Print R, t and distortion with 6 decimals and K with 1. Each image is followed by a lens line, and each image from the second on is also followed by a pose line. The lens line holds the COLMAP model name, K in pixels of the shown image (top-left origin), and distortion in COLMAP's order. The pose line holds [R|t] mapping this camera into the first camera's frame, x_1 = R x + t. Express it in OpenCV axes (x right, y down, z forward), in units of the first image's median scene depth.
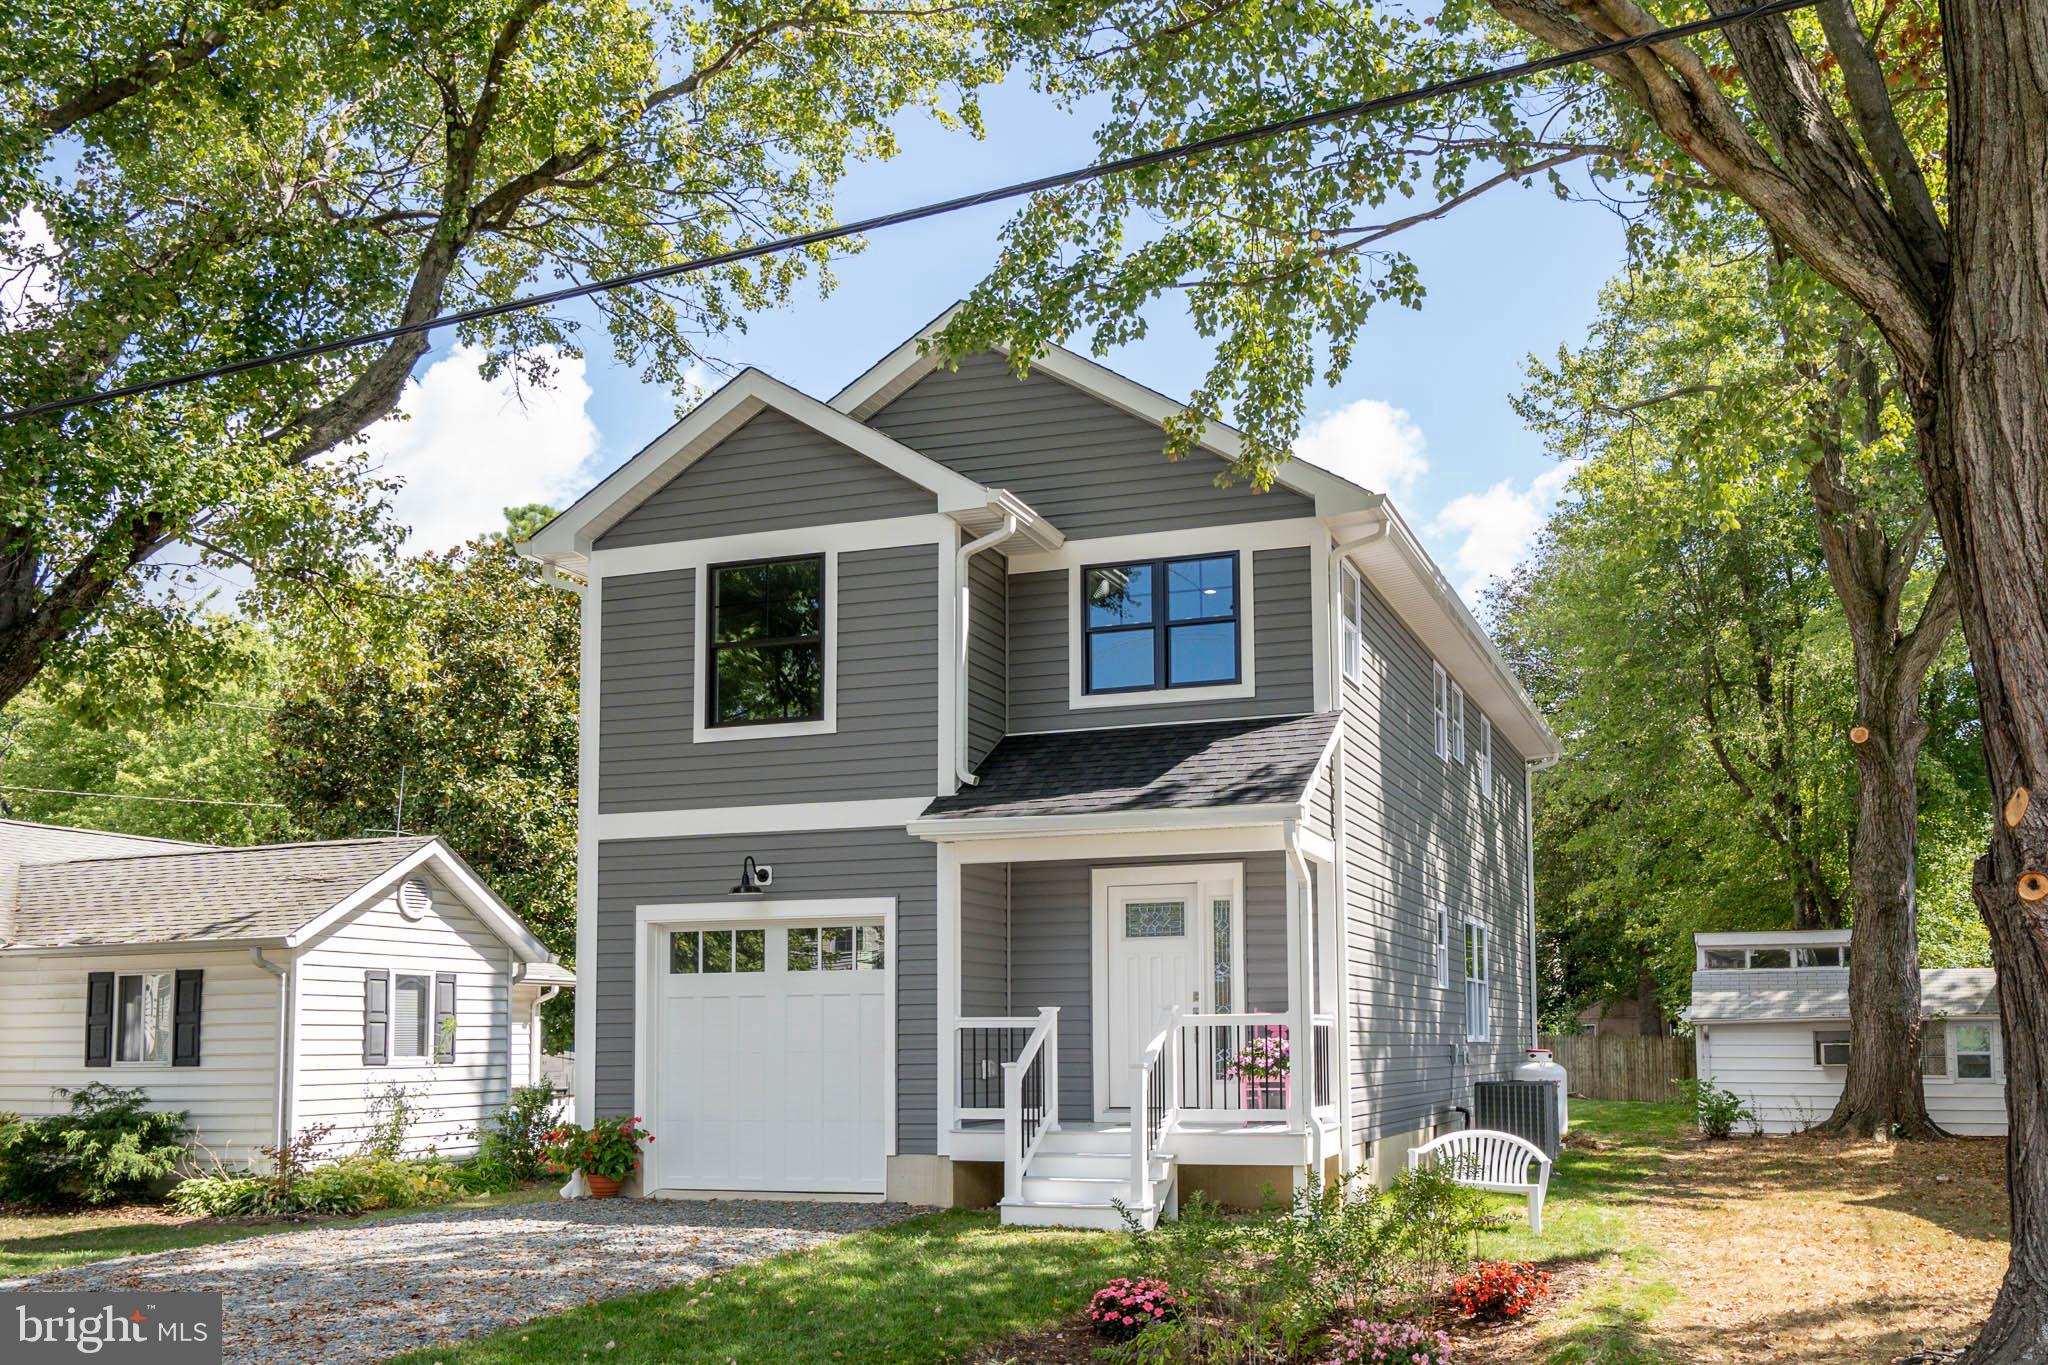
lens RADIAL K [[1881.9, 0, 1050.0], [0, 1881.9, 727.3], [0, 0, 1]] dist [-0.010475, 0.004590]
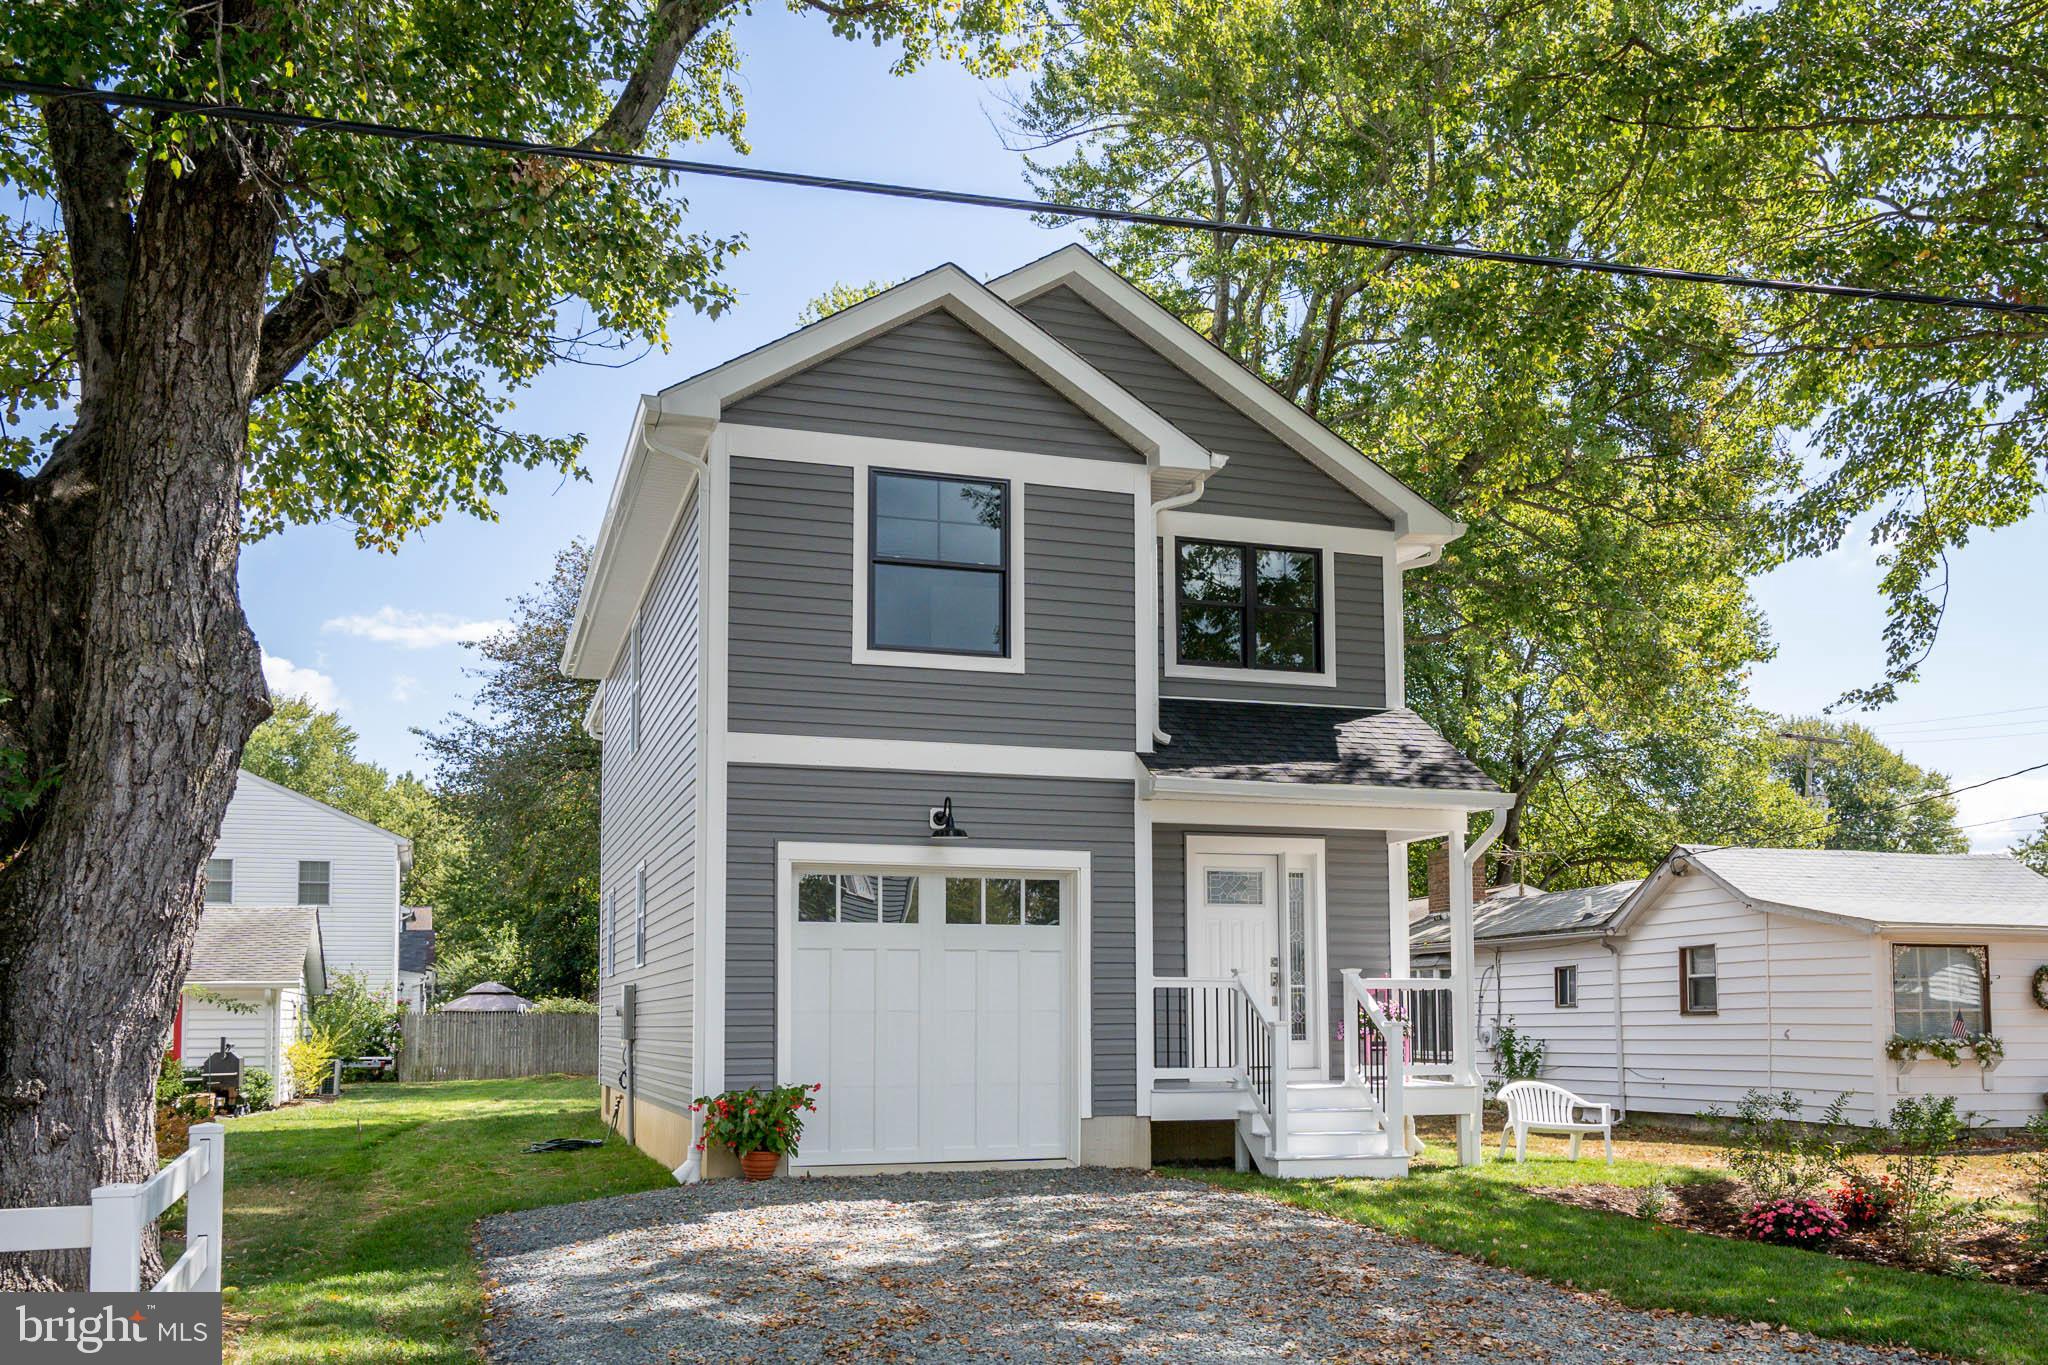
lens RADIAL K [[1881.9, 0, 1050.0], [0, 1881.9, 727.3], [0, 0, 1]] dist [-0.010475, 0.004590]
pose [[0.778560, 0.102545, 0.619136, -0.681614], [-0.107418, 0.993776, -0.029517, 0.055922], [-0.618309, -0.043526, 0.784729, 0.249473]]
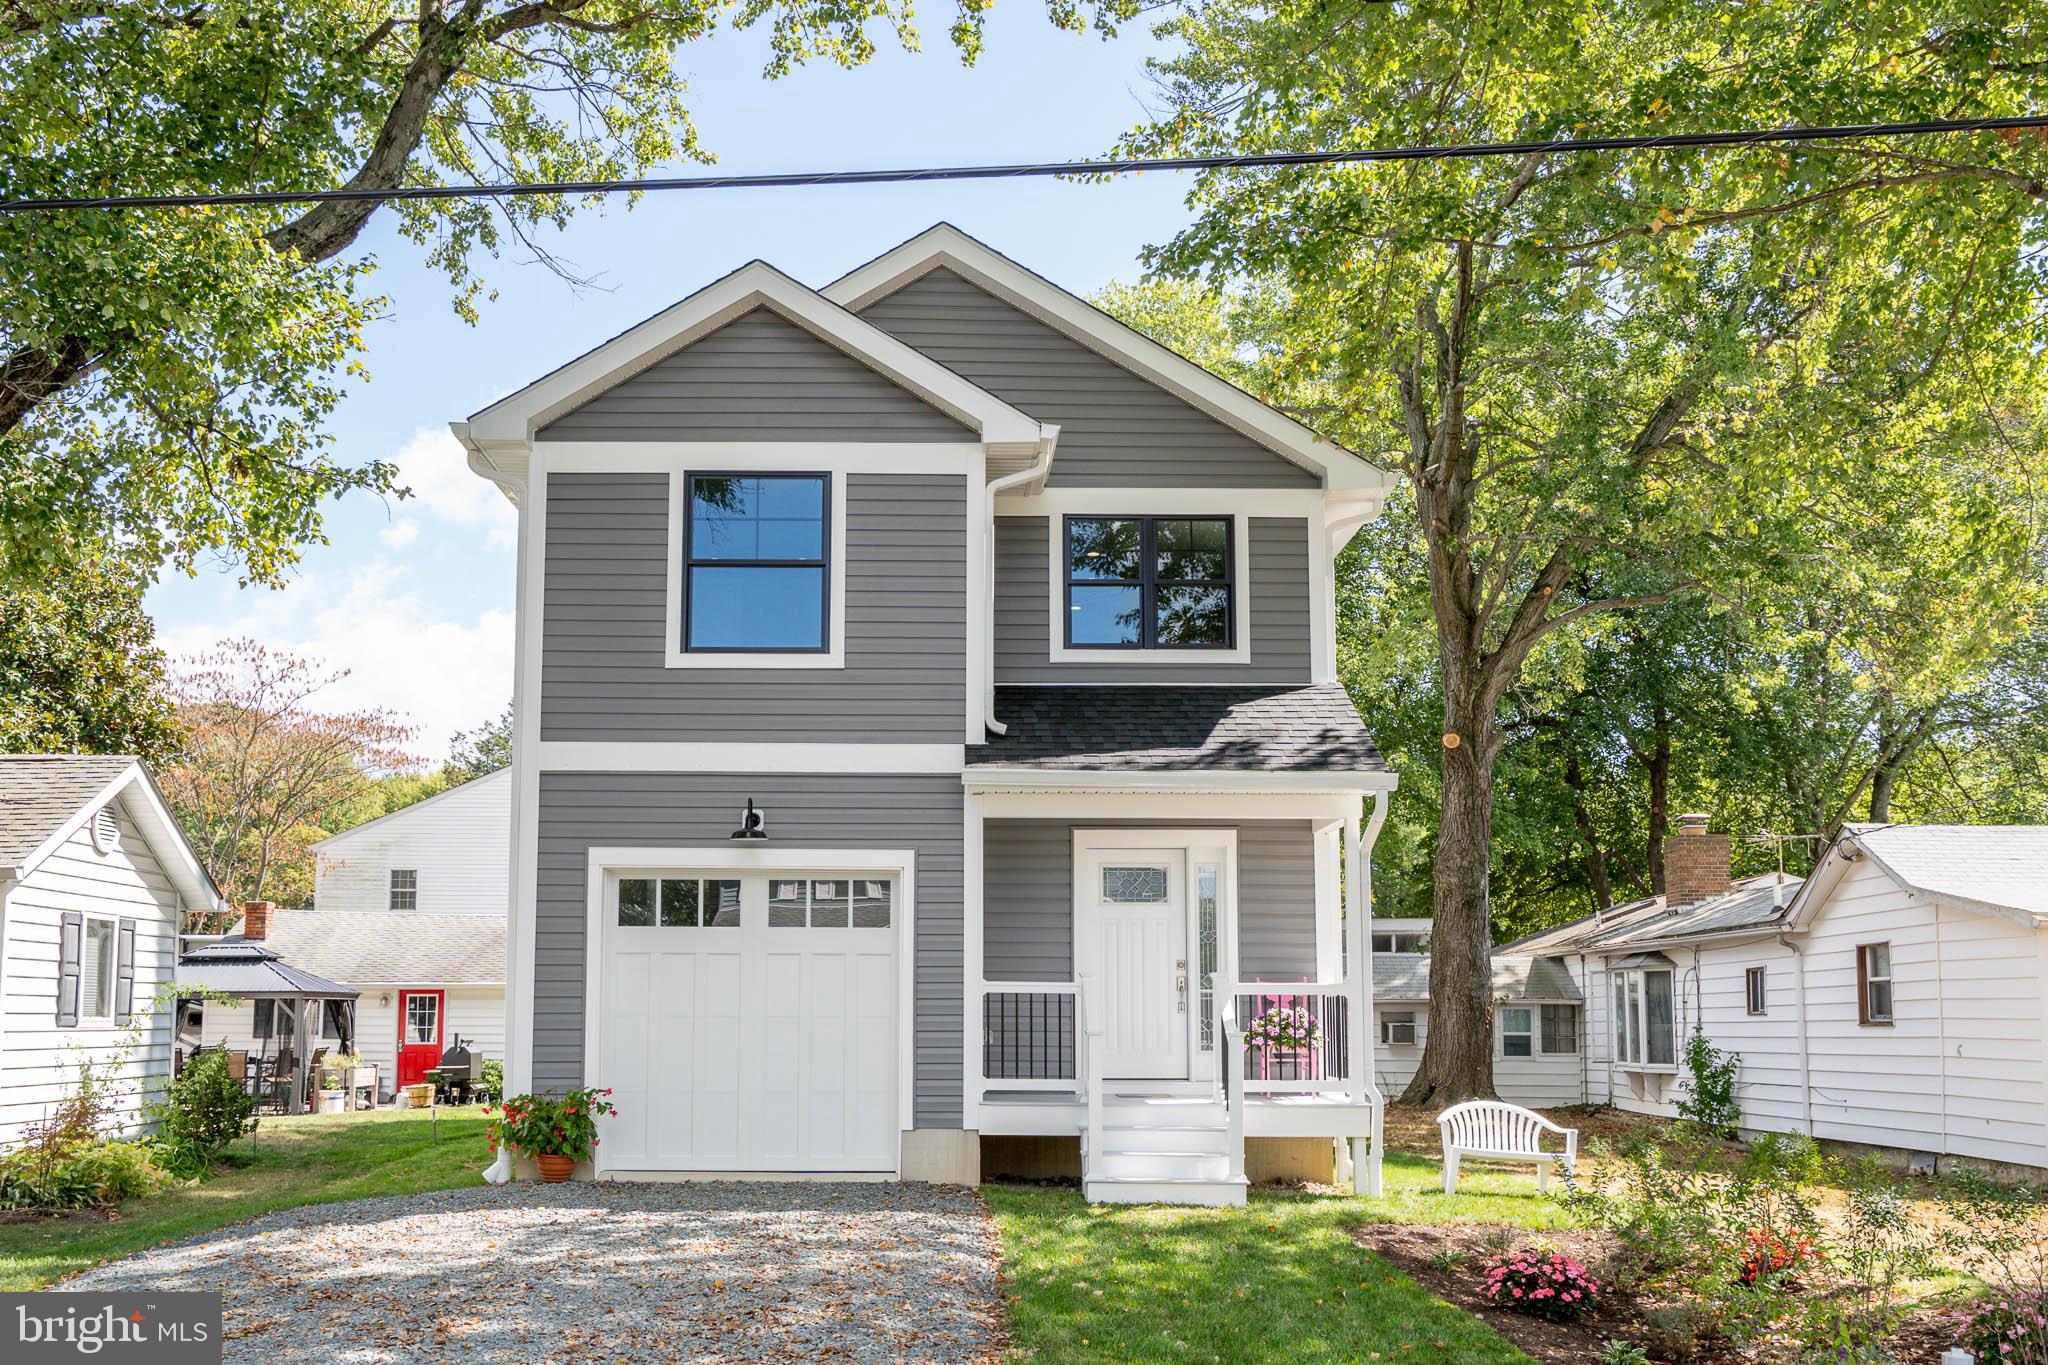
lens RADIAL K [[1854.6, 0, 948.0], [0, 1854.6, 684.5], [0, 0, 1]] dist [-0.001286, -0.003379]
pose [[0.942852, 0.071809, 0.325381, -0.357859], [-0.067748, 0.997418, -0.023811, 0.028779], [-0.326251, 0.000406, 0.945283, 0.128043]]
